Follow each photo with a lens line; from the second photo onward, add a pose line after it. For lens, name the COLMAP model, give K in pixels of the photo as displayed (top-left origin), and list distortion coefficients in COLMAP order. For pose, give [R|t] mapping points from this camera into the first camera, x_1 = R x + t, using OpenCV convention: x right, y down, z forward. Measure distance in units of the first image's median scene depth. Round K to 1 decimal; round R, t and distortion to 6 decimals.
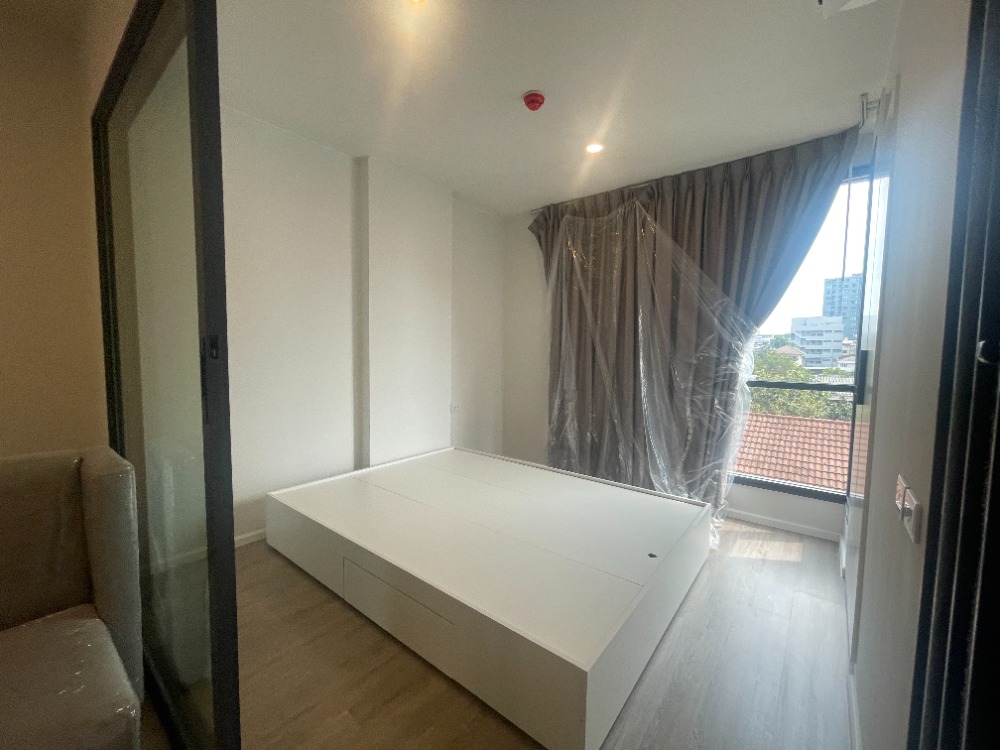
lens RADIAL K [[402.2, 0, 501.8], [0, 402.2, 375.0], [0, 0, 1]] dist [-0.000023, 0.000842]
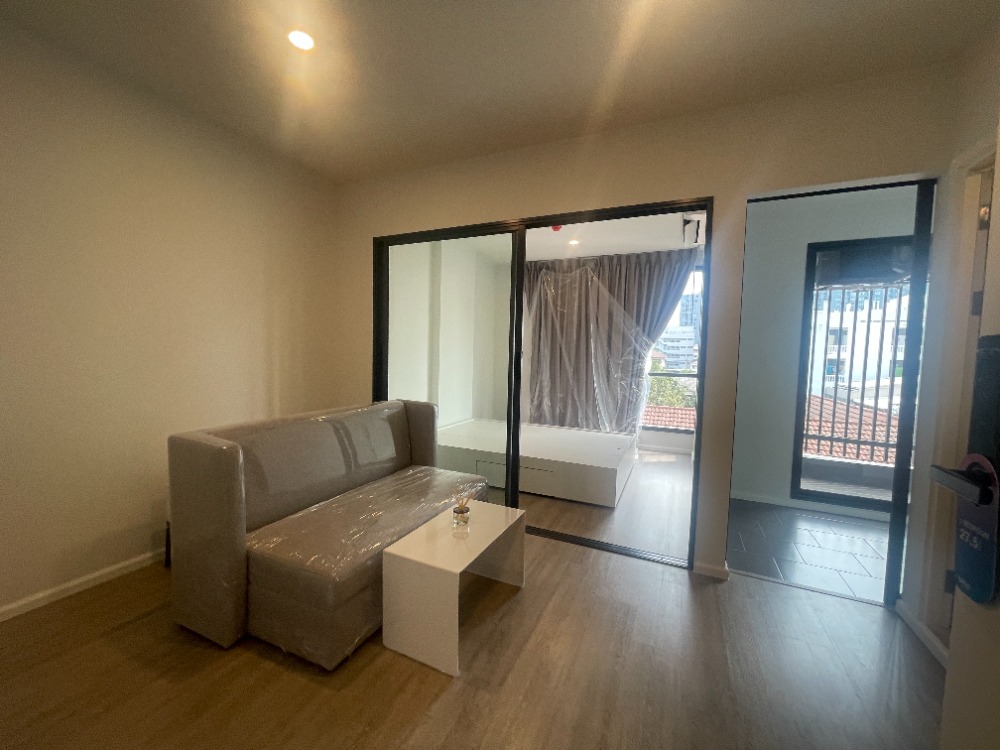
lens RADIAL K [[402.2, 0, 496.3], [0, 402.2, 375.3], [0, 0, 1]] dist [-0.000023, 0.000842]
pose [[0.970039, -0.006002, 0.242874, -0.486235], [0.007470, 0.999959, -0.005125, 0.030243], [-0.242833, 0.006785, 0.970044, -0.583756]]
